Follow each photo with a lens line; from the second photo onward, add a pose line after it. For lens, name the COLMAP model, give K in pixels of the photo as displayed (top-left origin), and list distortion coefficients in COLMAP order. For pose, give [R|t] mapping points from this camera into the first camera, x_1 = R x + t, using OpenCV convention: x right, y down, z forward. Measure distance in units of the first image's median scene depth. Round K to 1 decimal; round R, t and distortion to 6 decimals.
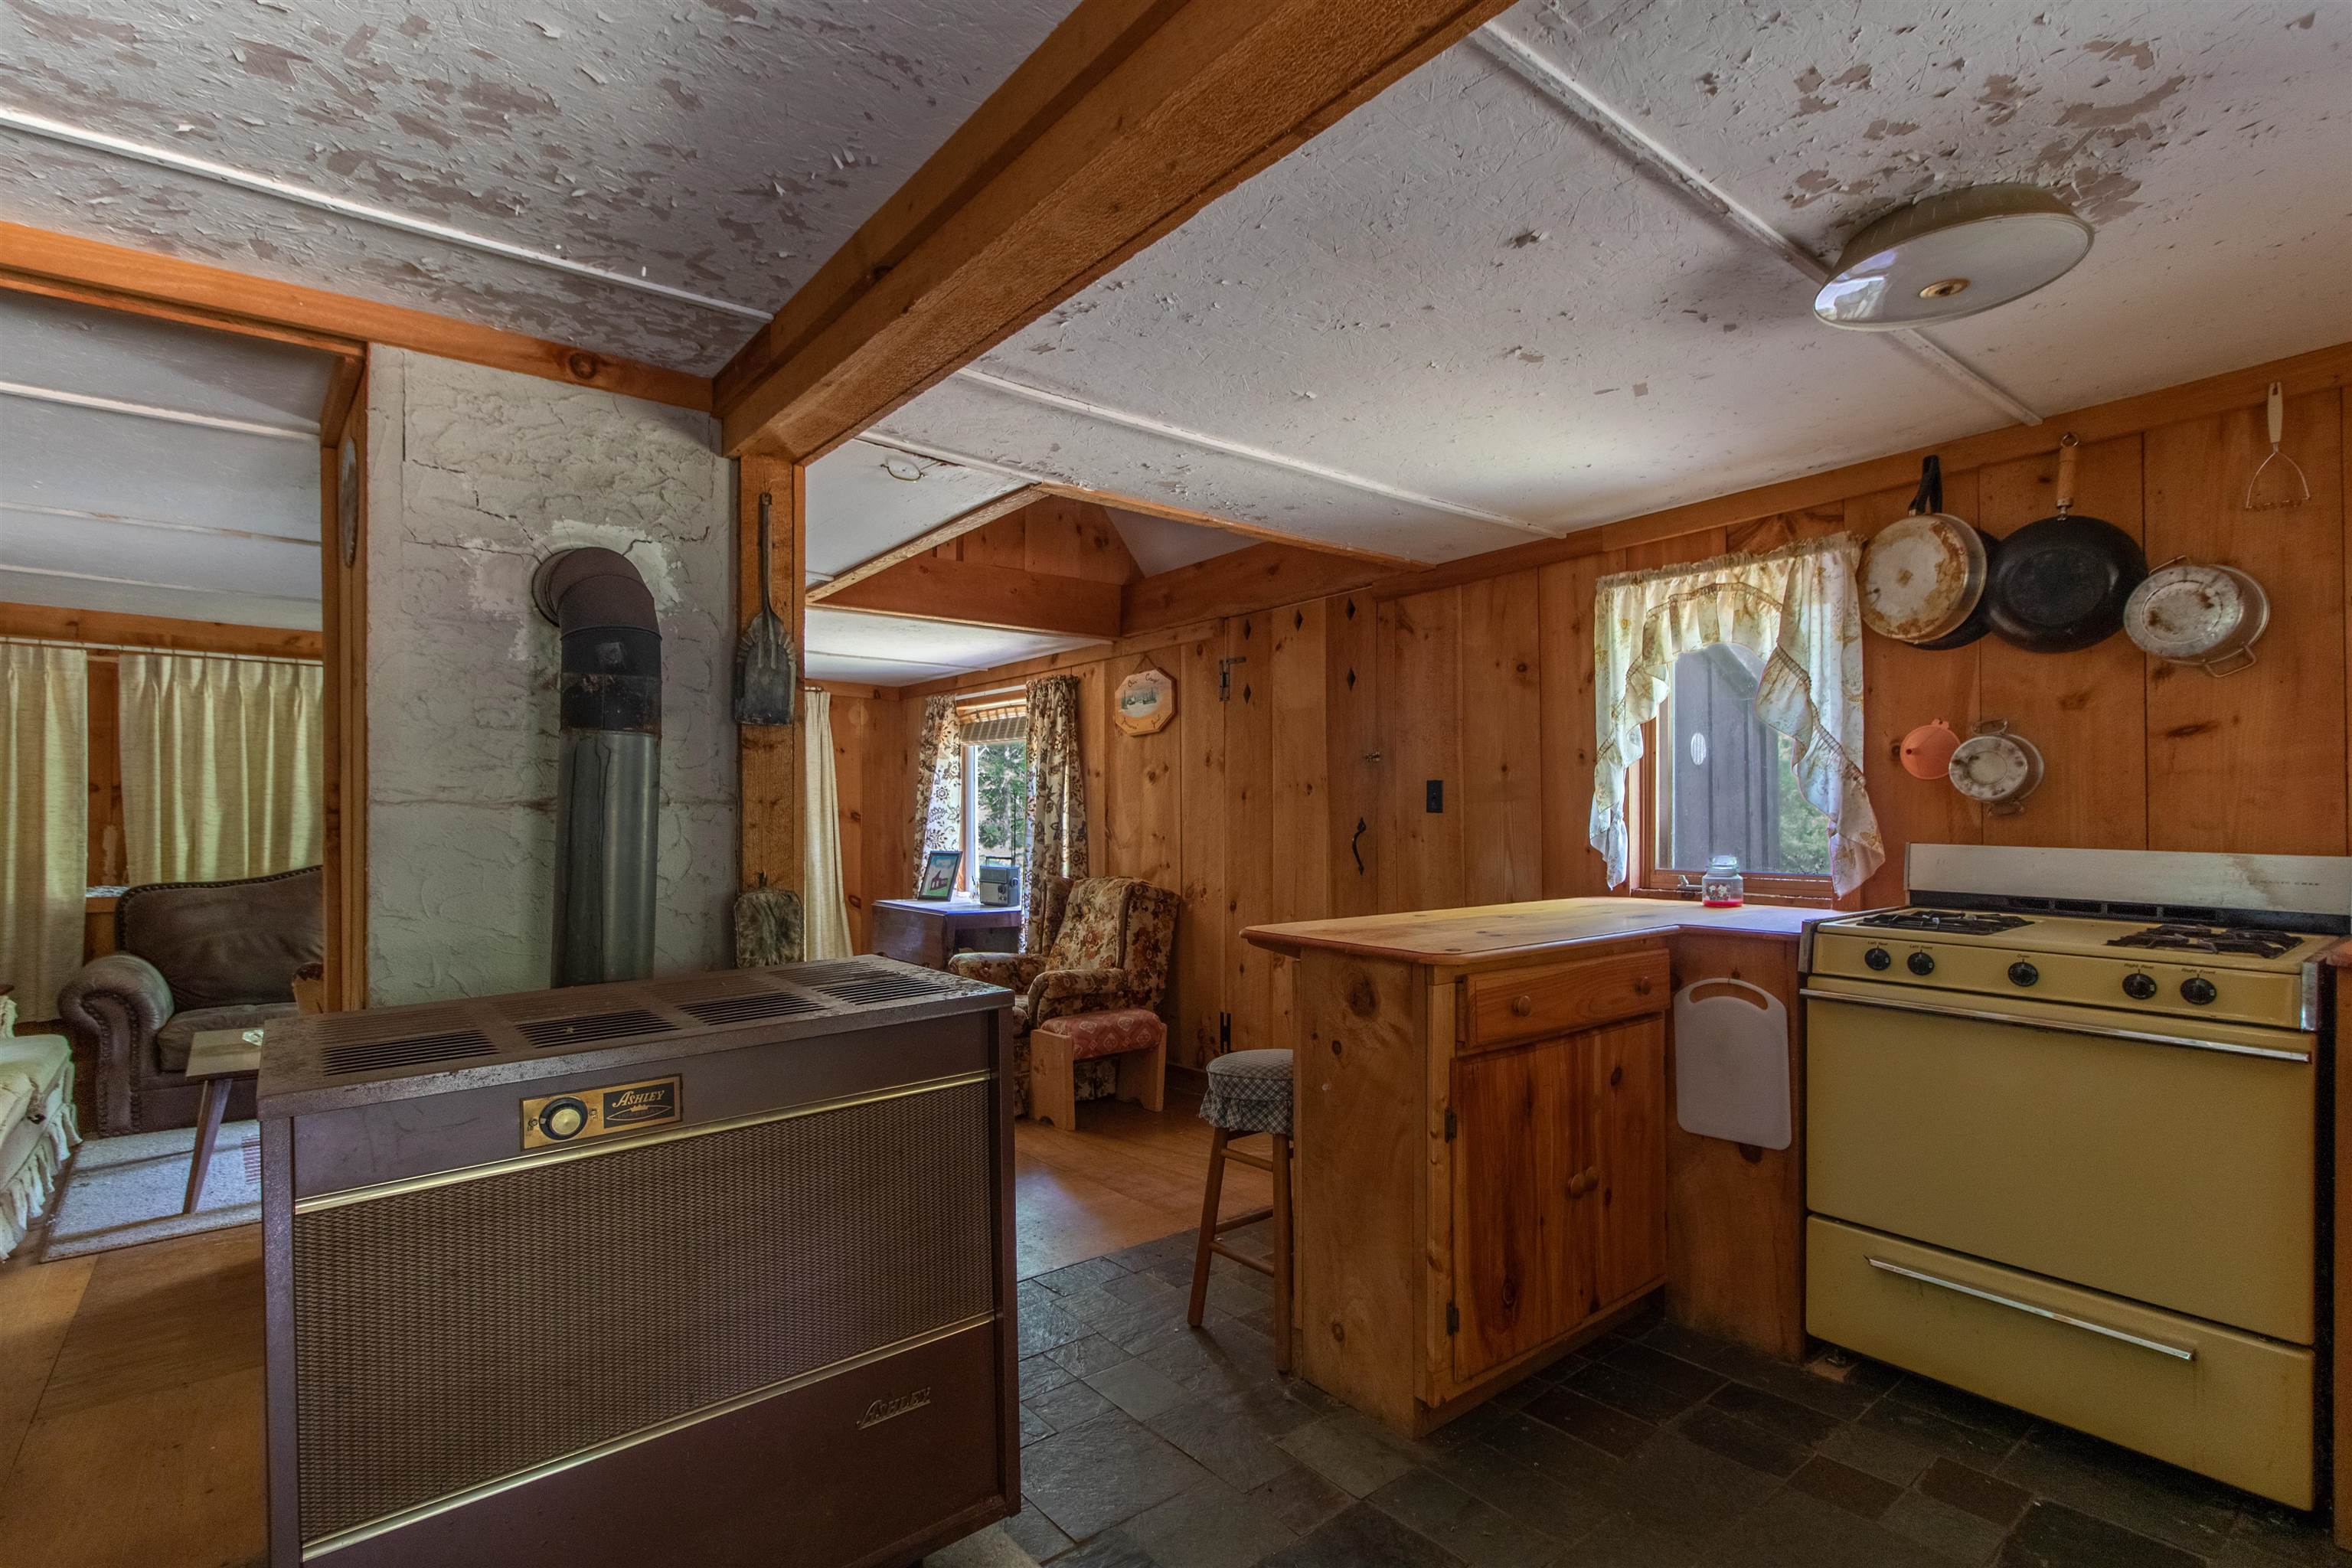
lens RADIAL K [[1101.8, 0, 1200.8], [0, 1101.8, 804.7], [0, 0, 1]] dist [0.001766, 0.000438]
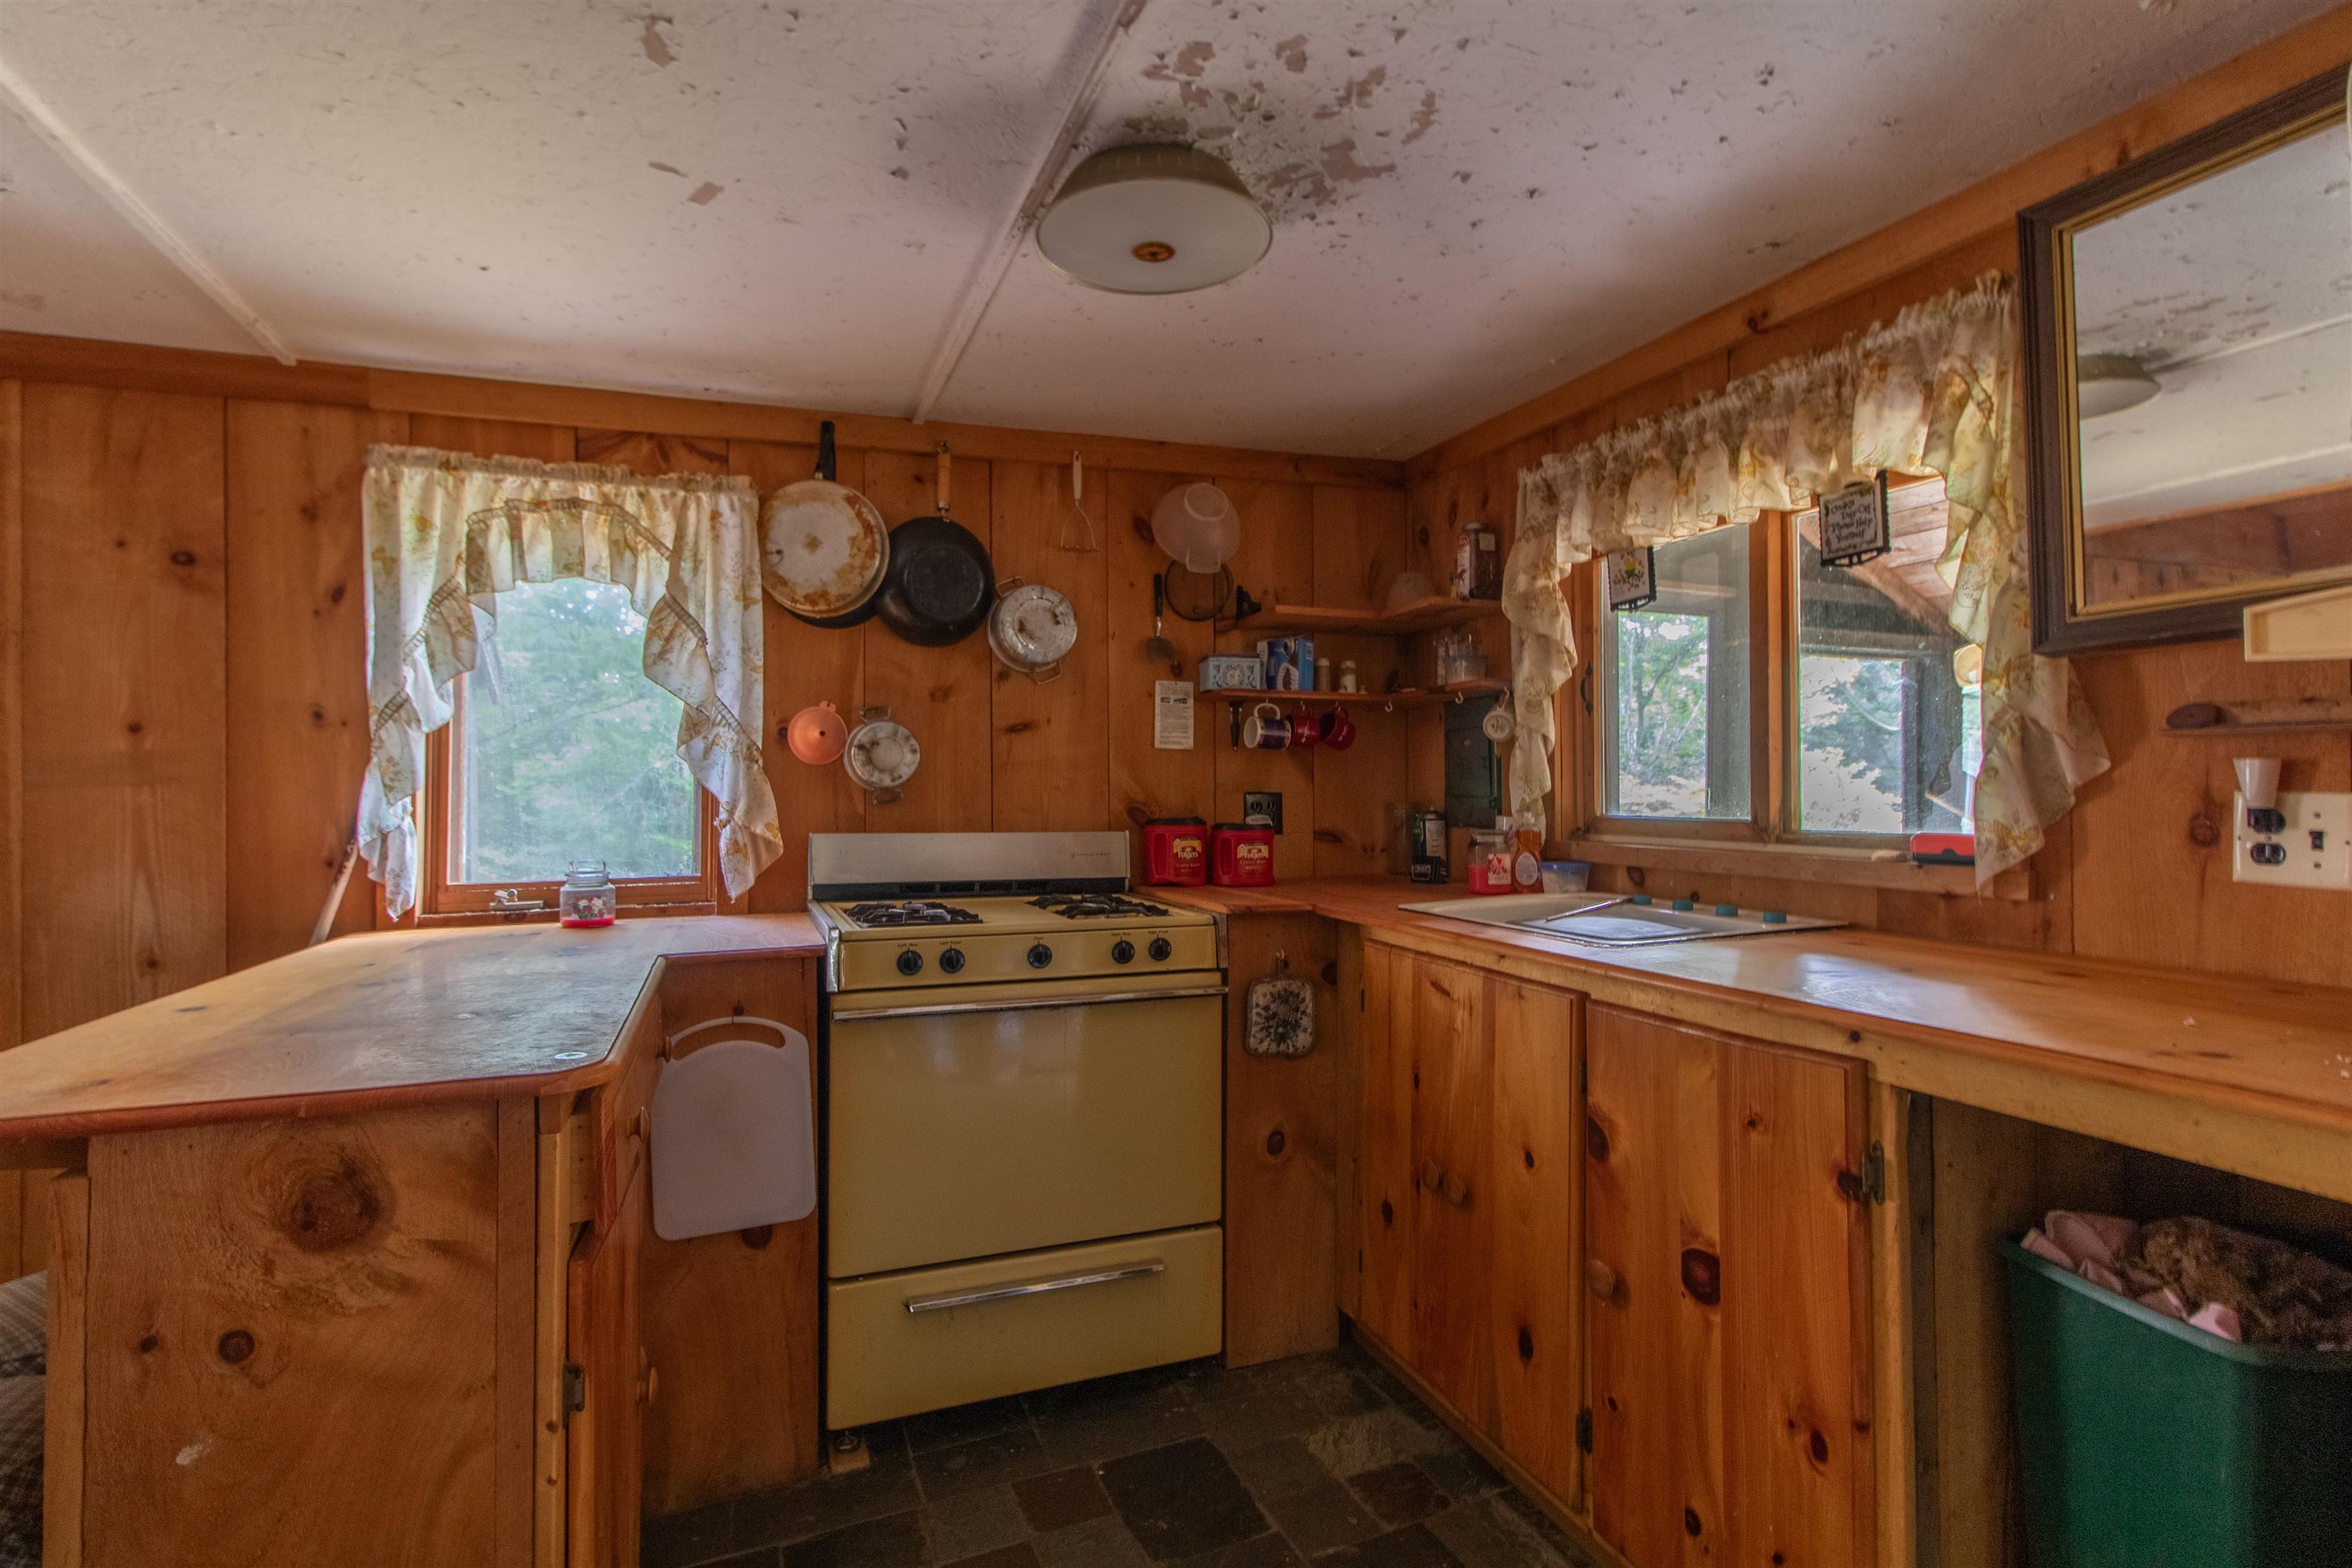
lens RADIAL K [[1120.5, 0, 1169.6], [0, 1120.5, 777.3], [0, 0, 1]] dist [0.001993, 0.000407]
pose [[0.306110, 0.016656, 0.951850, -0.150678], [0.002657, 0.999828, -0.018350, 0.005996], [-0.951992, 0.008146, 0.306013, 0.419251]]
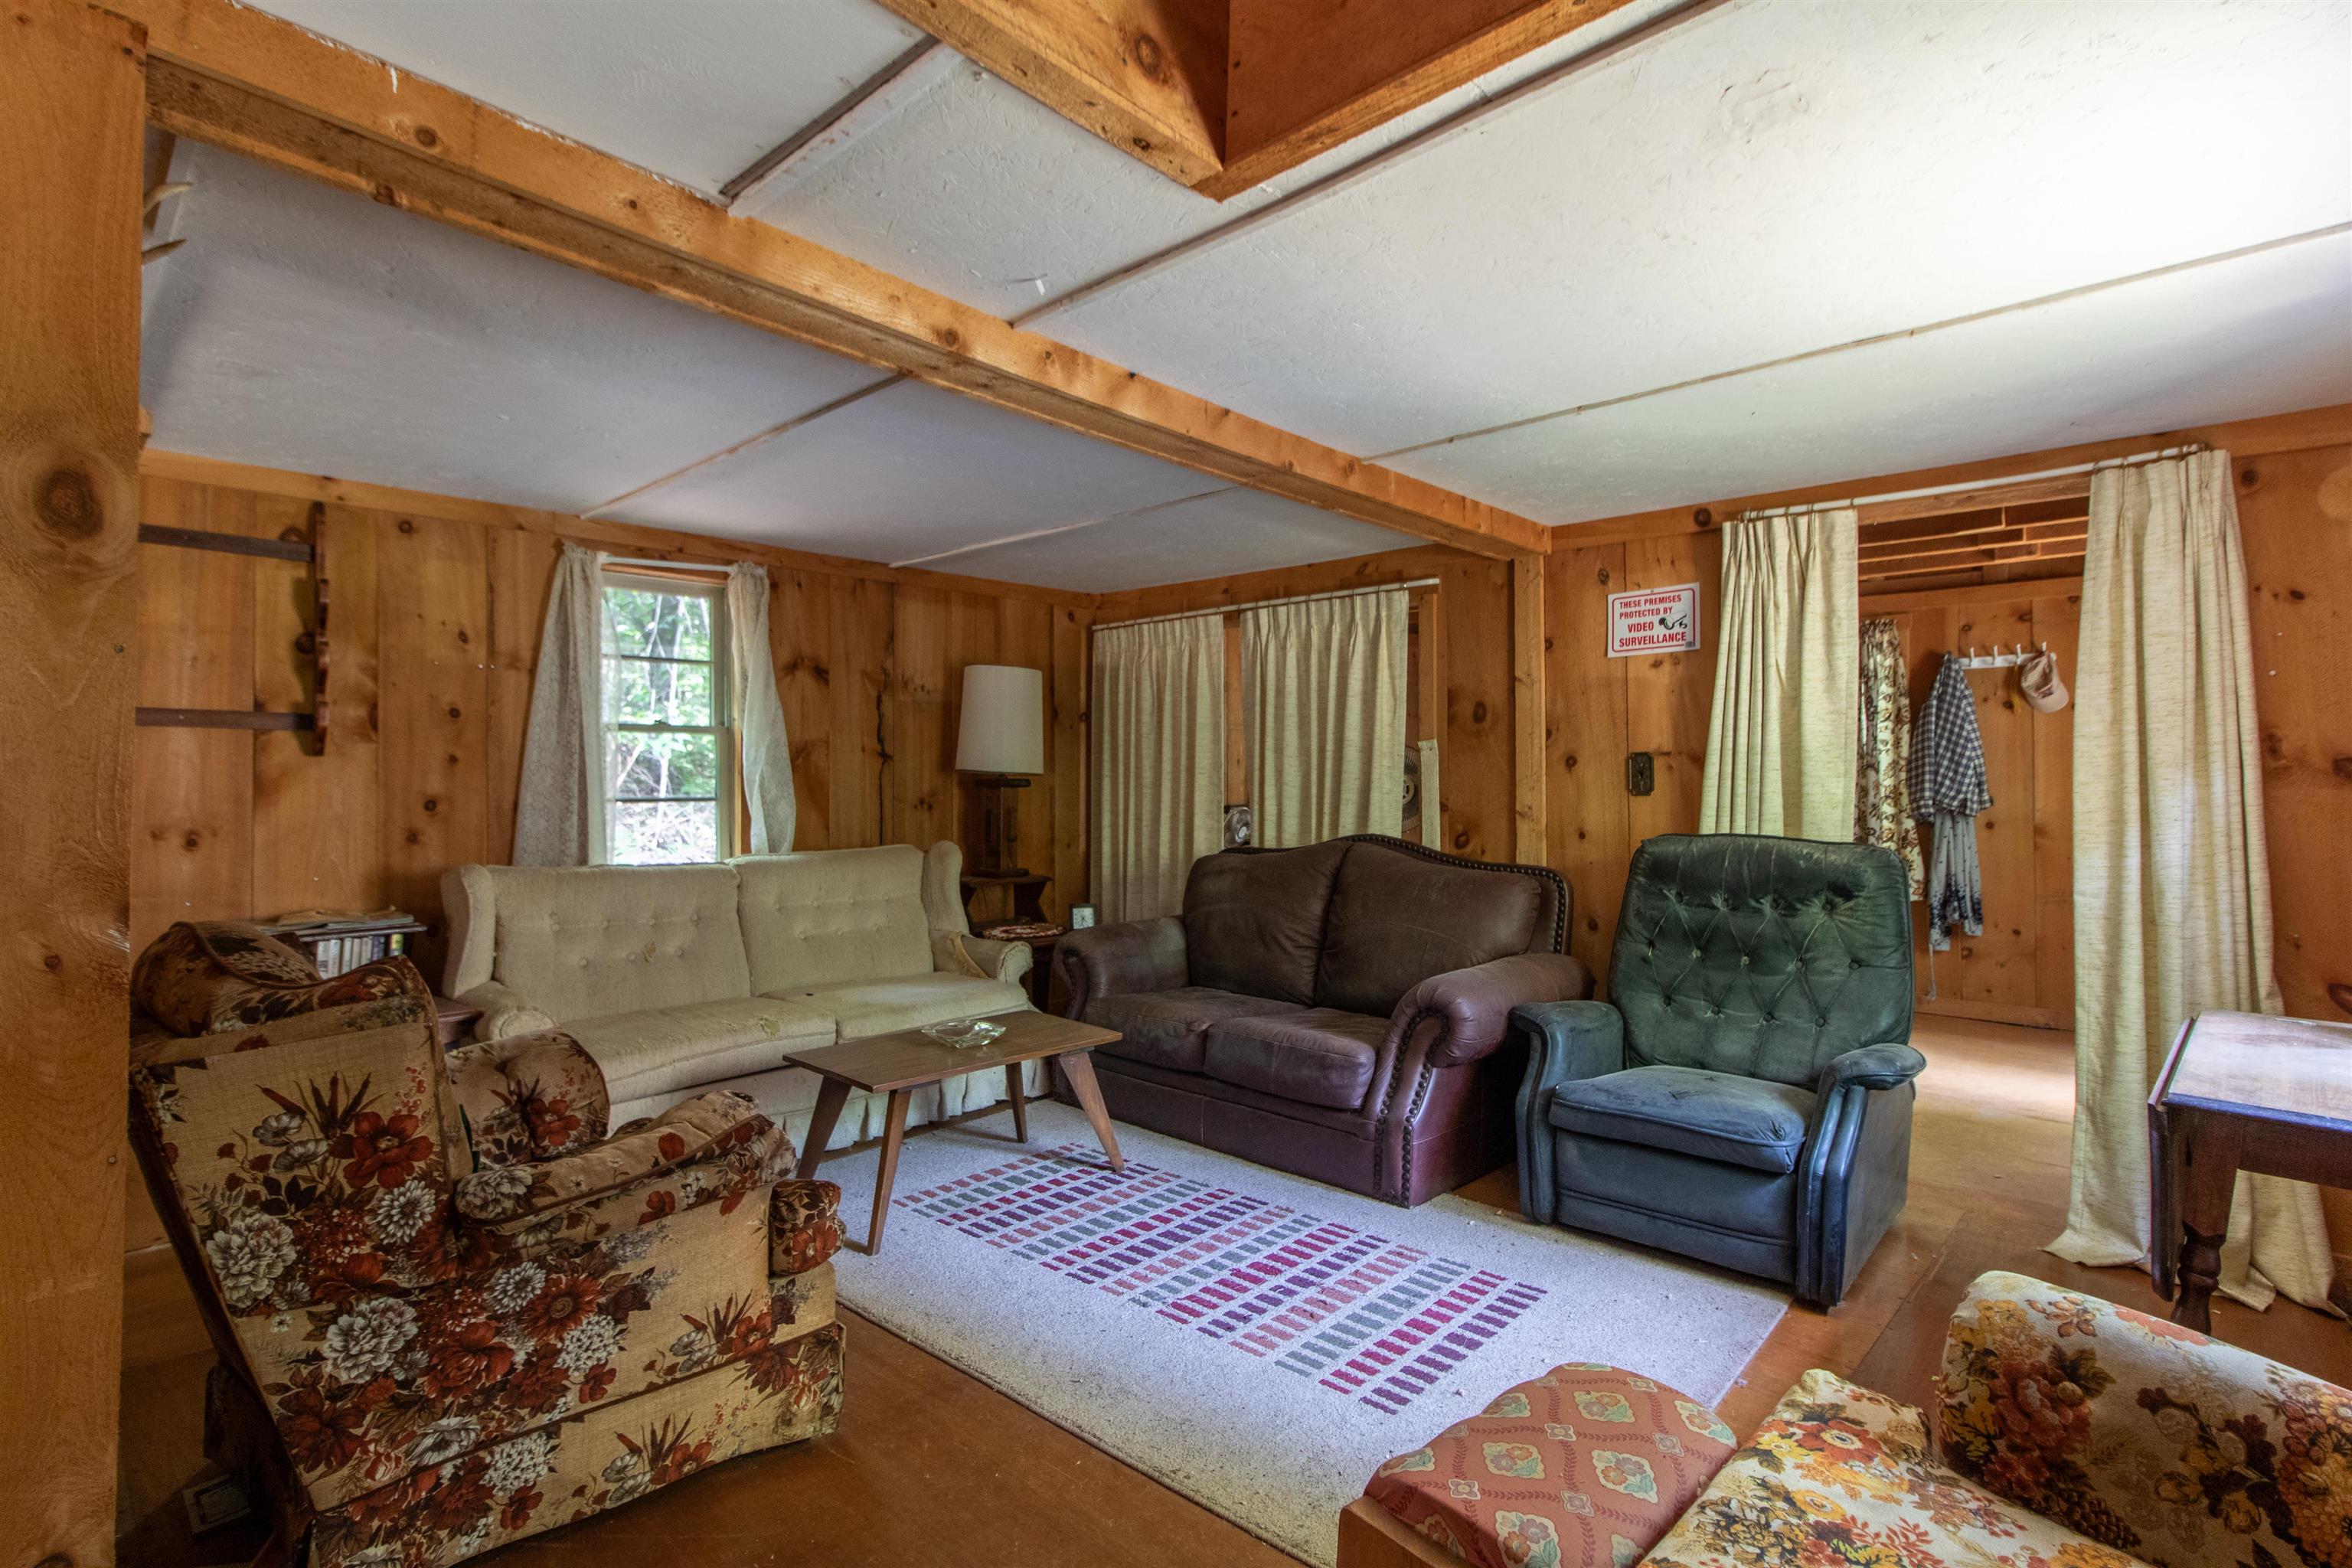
lens RADIAL K [[1137.9, 0, 1203.8], [0, 1137.9, 781.1], [0, 0, 1]] dist [0.003499, 0.000366]
pose [[0.127268, -0.012582, -0.991789, 0.036484], [0.003173, 0.999920, -0.012278, 0.045442], [0.991863, -0.001585, 0.127298, 1.456128]]
